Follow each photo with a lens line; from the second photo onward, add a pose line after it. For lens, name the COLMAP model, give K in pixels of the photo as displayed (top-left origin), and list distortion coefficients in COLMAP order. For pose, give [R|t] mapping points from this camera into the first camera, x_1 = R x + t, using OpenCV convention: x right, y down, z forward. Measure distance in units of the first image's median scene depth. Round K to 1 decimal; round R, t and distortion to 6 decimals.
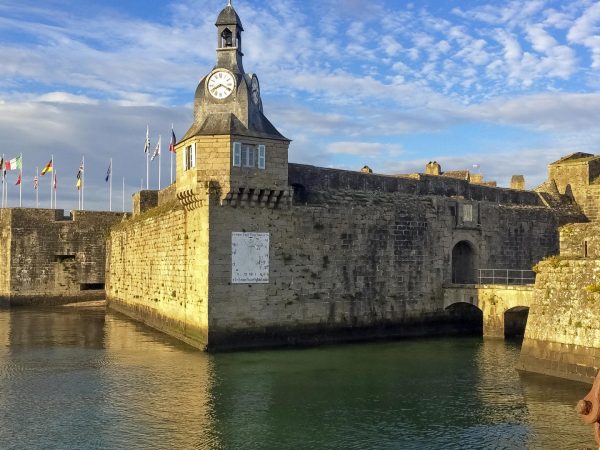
lens RADIAL K [[814.1, 0, 300.0], [0, 814.1, 225.0], [0, 0, 1]] dist [0.013400, 0.014339]
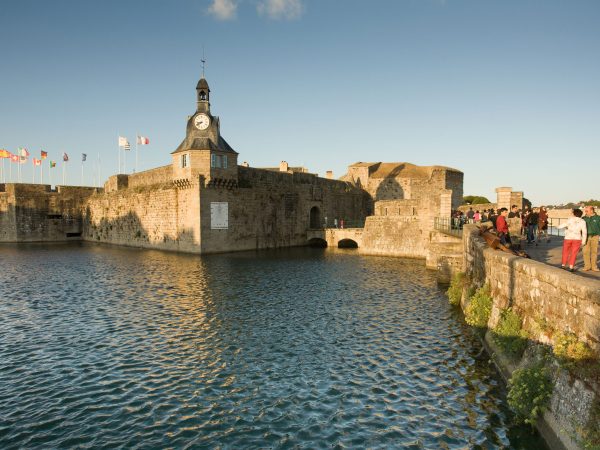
lens RADIAL K [[814.1, 0, 300.0], [0, 814.1, 225.0], [0, 0, 1]] dist [0.013400, 0.014339]
pose [[0.912288, -0.008743, 0.409456, -0.648814], [-0.011842, 0.998791, 0.047712, -0.029777], [-0.409378, -0.048376, 0.911081, -0.779002]]
